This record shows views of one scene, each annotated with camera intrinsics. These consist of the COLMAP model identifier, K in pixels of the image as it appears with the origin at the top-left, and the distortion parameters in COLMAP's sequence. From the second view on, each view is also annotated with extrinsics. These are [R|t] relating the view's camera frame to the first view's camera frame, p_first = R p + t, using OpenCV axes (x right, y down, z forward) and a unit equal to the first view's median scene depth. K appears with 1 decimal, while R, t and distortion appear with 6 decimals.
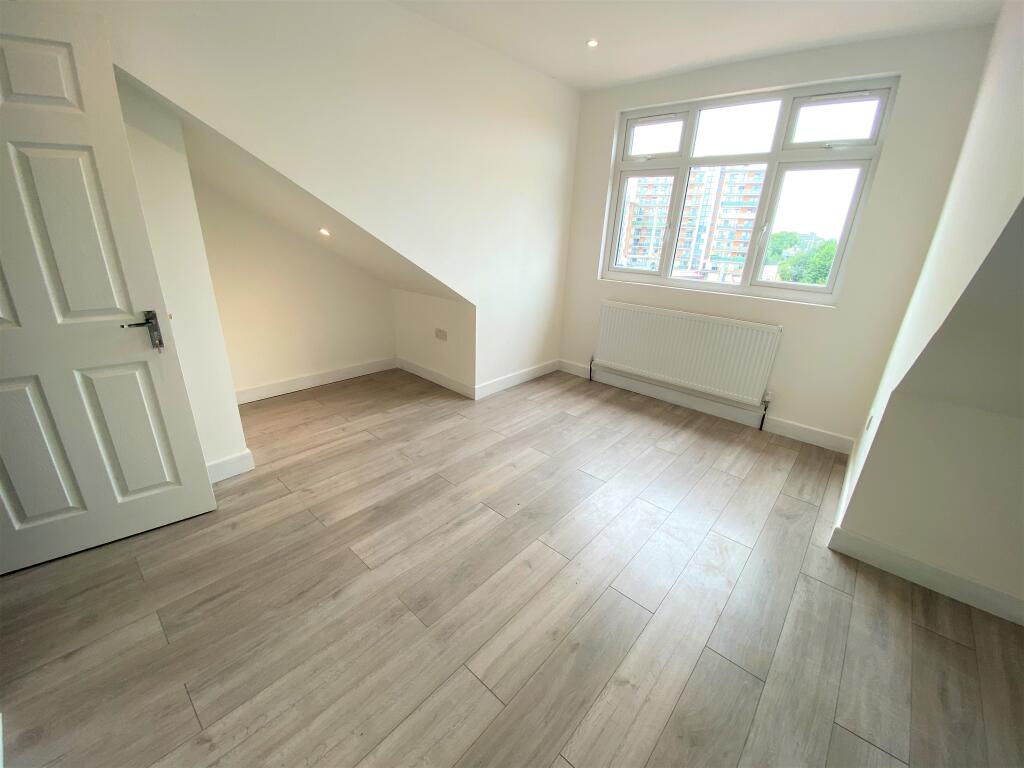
lens RADIAL K [[417.9, 0, 512.5], [0, 417.9, 383.7], [0, 0, 1]] dist [-0.003348, -0.004591]
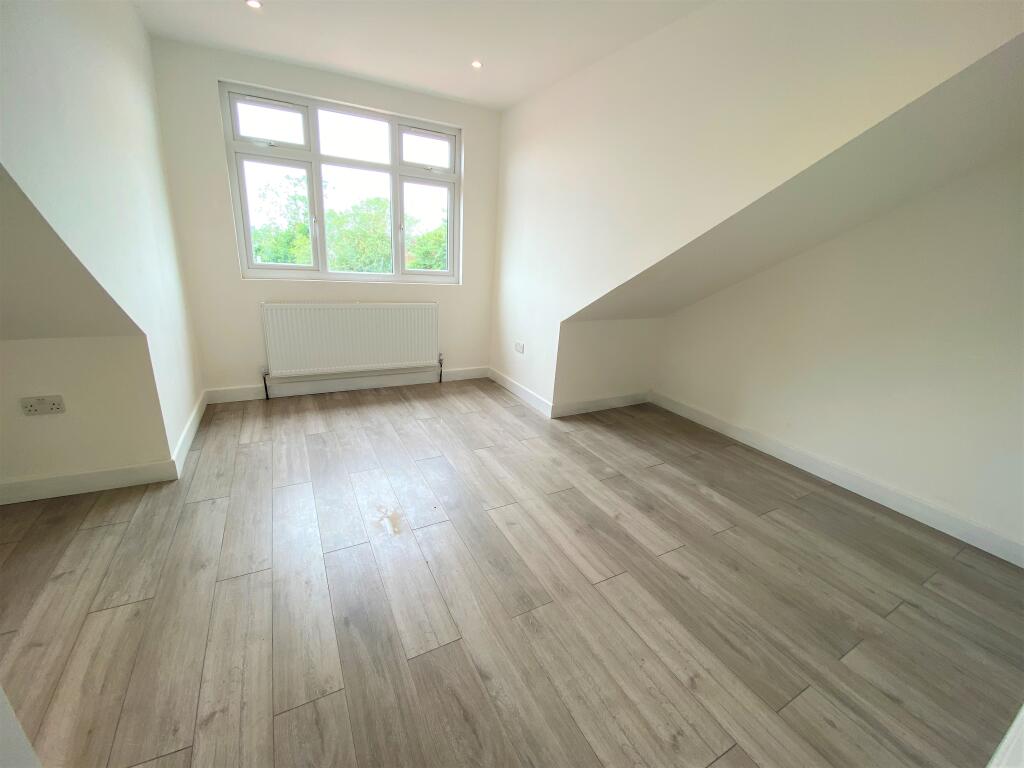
lens RADIAL K [[417.9, 0, 512.7], [0, 417.9, 383.5], [0, 0, 1]] dist [-0.003348, -0.004591]
pose [[0.333558, -0.303380, 0.892580, -0.529758], [0.286497, 0.934645, 0.210613, -0.101736], [-0.898142, 0.185470, 0.398676, 0.288140]]
